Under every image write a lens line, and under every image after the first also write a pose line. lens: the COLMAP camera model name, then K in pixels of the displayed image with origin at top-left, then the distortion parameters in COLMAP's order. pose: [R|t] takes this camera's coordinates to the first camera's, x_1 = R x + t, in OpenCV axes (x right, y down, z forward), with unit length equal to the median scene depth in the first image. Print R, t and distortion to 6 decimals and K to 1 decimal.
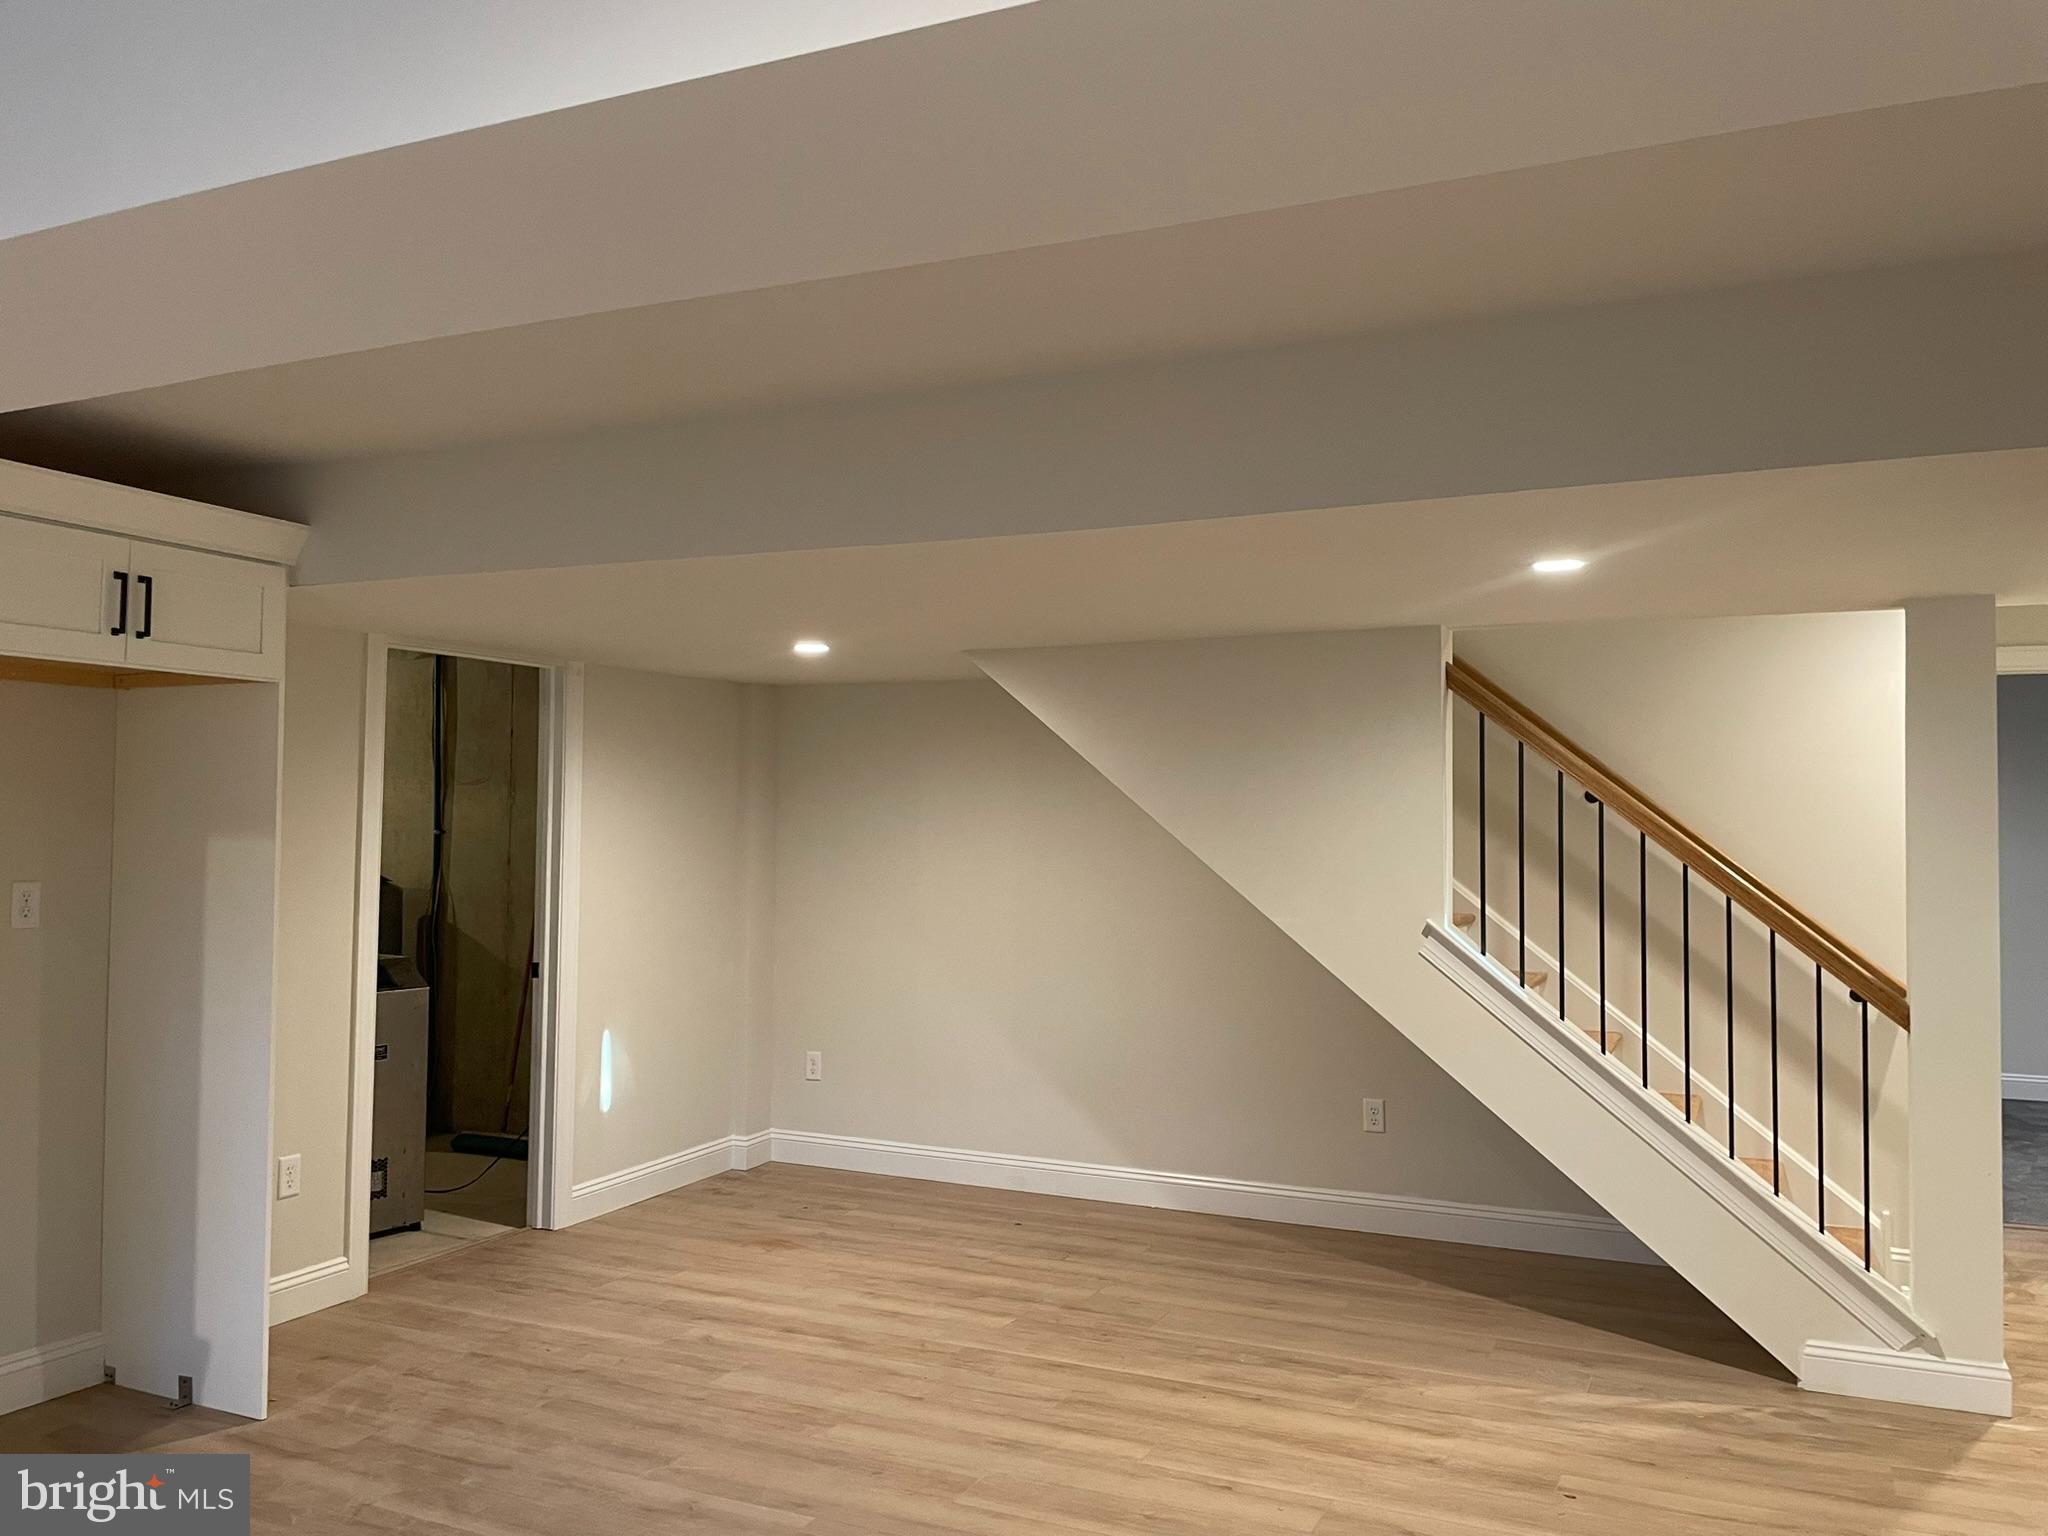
lens RADIAL K [[1550.5, 0, 1026.4], [0, 1550.5, 769.1], [0, 0, 1]] dist [0.029977, -0.065423]
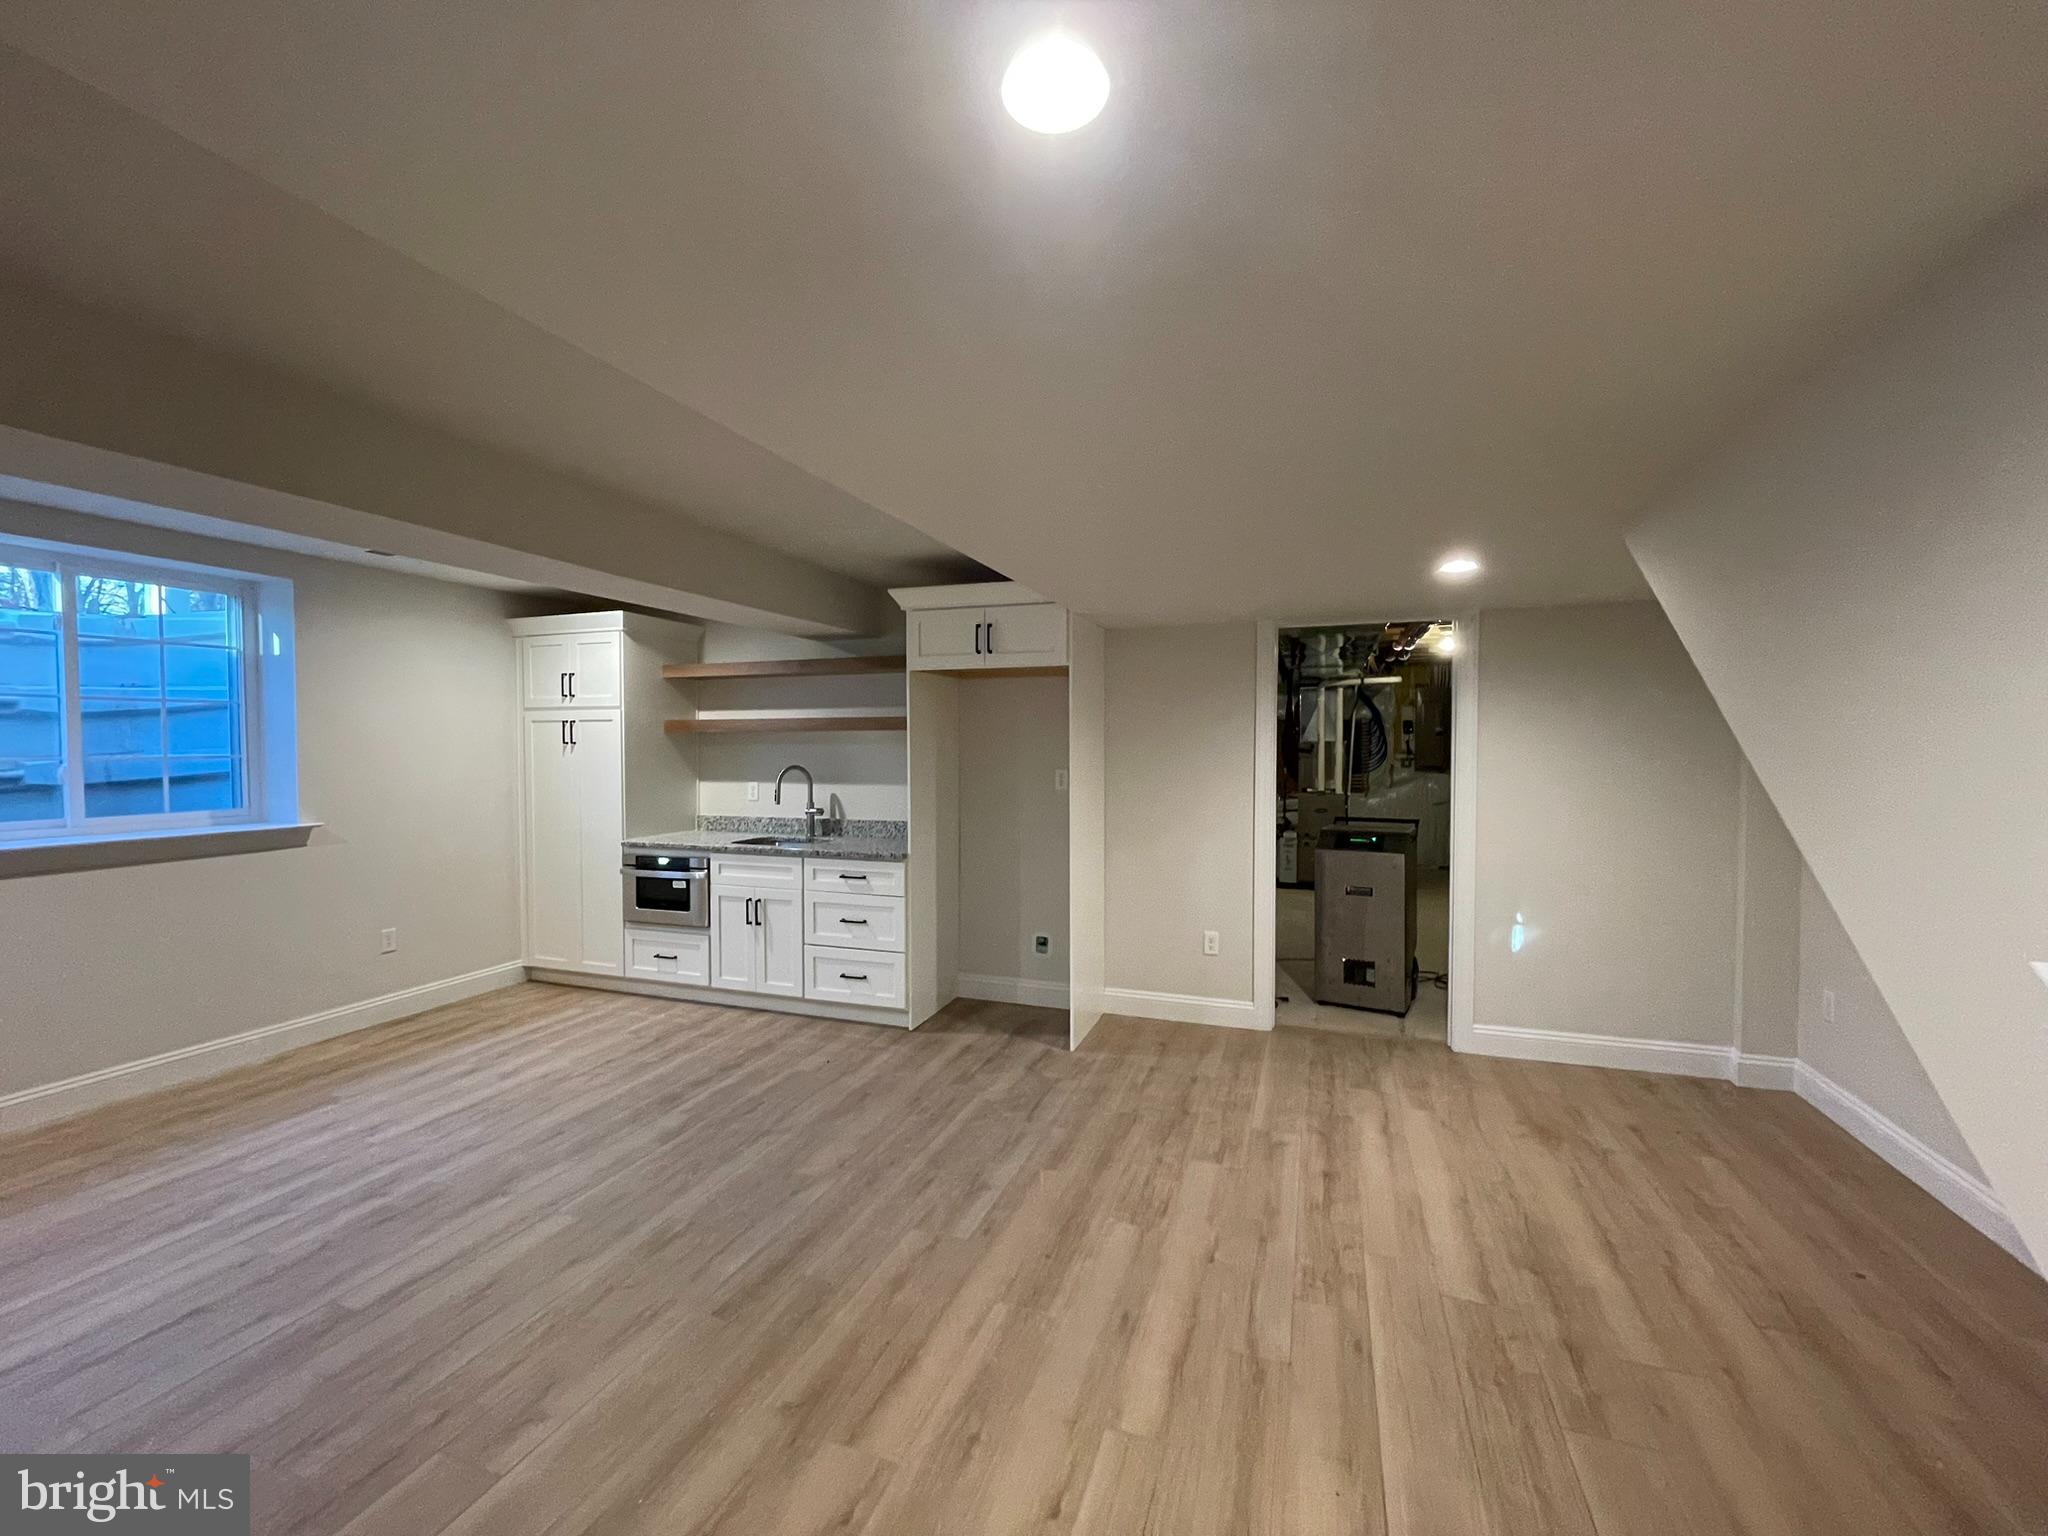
lens RADIAL K [[831.5, 0, 1031.7], [0, 831.5, 770.6], [0, 0, 1]] dist [-0.001248, -0.000570]
pose [[0.091935, 0.029186, -0.995337, 0.455342], [0.038519, 0.998718, 0.032843, 0.031889], [0.995020, -0.041359, 0.090693, 0.769474]]
